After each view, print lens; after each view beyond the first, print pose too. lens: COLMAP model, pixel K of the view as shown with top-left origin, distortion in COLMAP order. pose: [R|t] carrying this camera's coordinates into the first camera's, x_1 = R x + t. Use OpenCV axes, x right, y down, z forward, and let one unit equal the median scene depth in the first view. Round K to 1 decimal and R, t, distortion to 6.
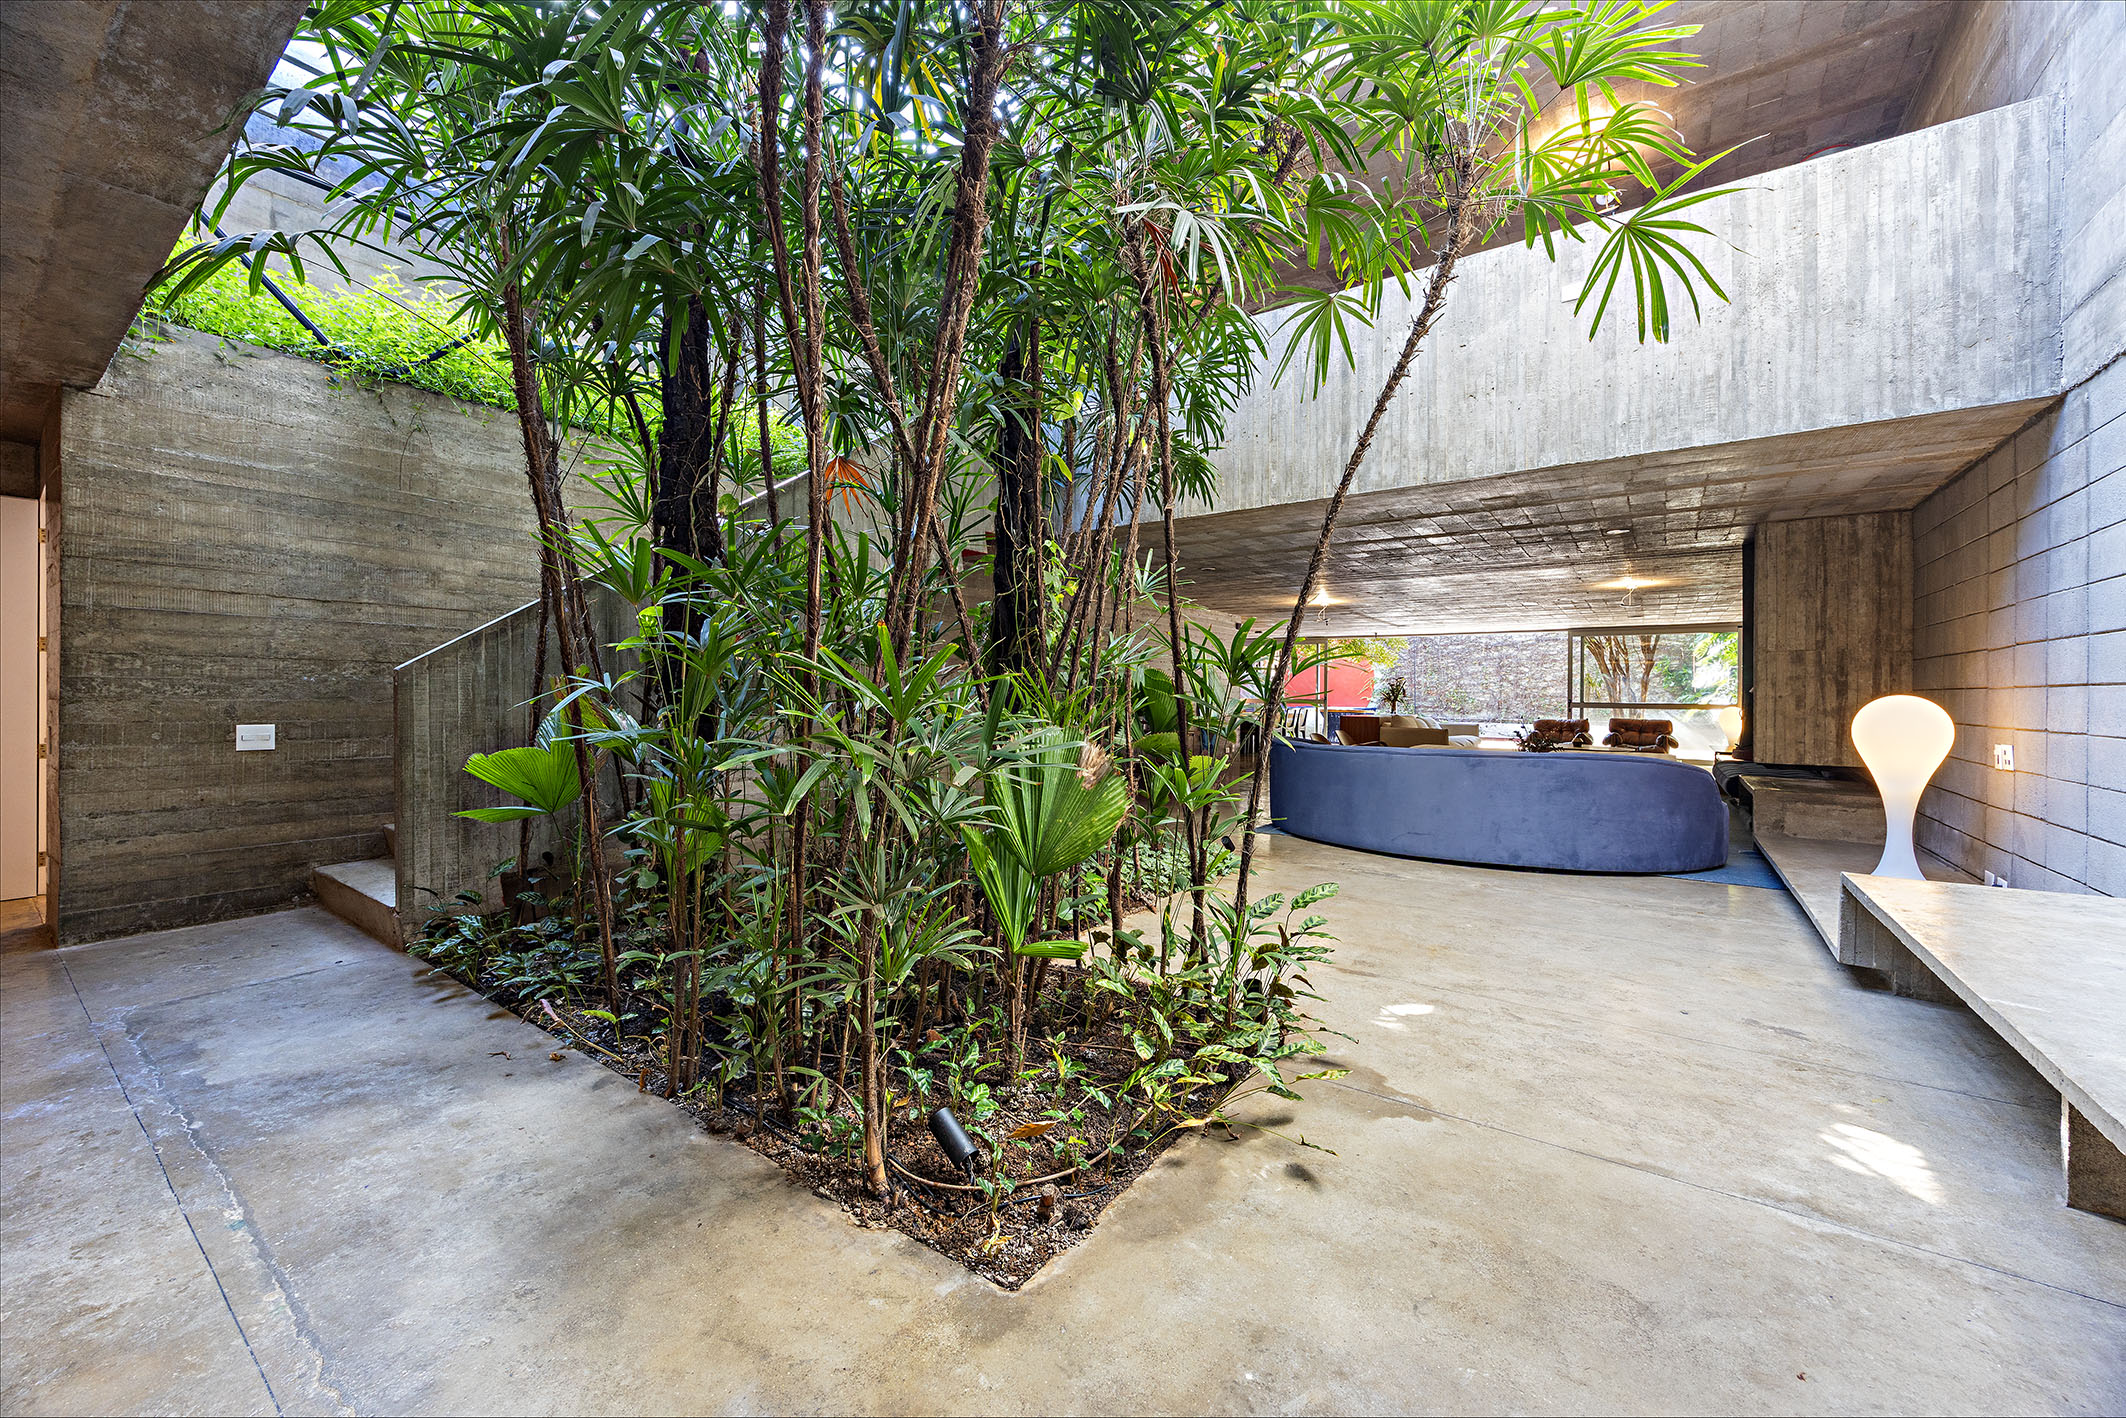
lens RADIAL K [[807.4, 0, 1058.0], [0, 807.4, 691.0], [0, 0, 1]] dist [-0.003633, 0.000350]
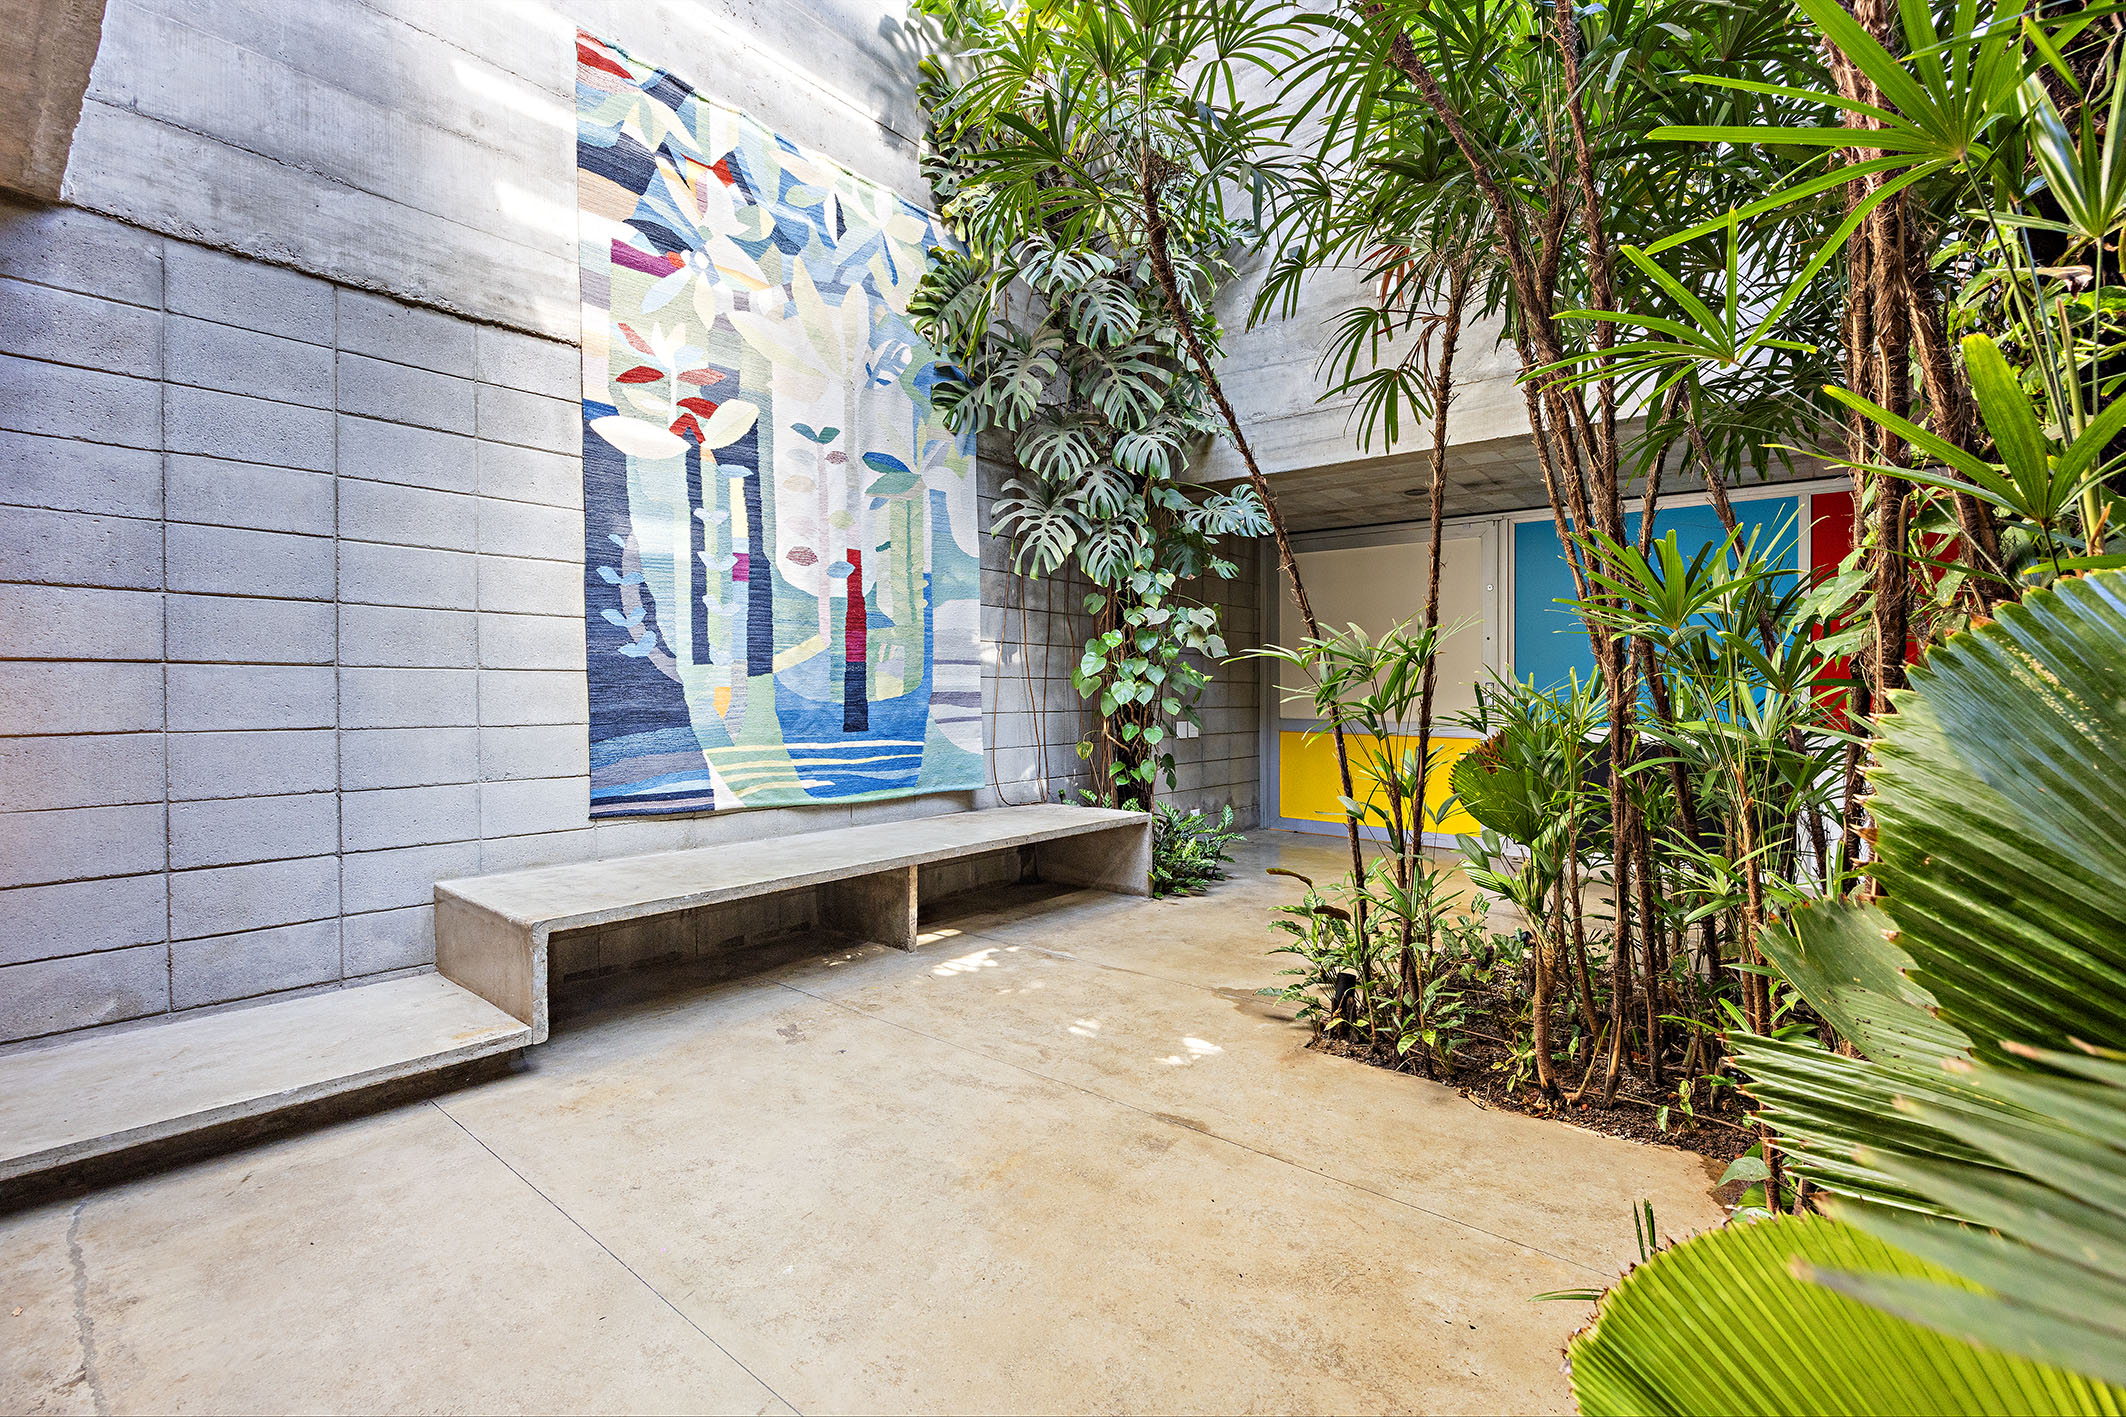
lens RADIAL K [[921.3, 0, 1061.7], [0, 921.3, 706.1], [0, 0, 1]] dist [-0.014661, 0.000611]
pose [[-0.998001, -0.007732, 0.062723, 0.098123], [-0.007177, 0.999933, 0.009065, 0.003221], [-0.062788, 0.008597, -0.997990, 0.401959]]
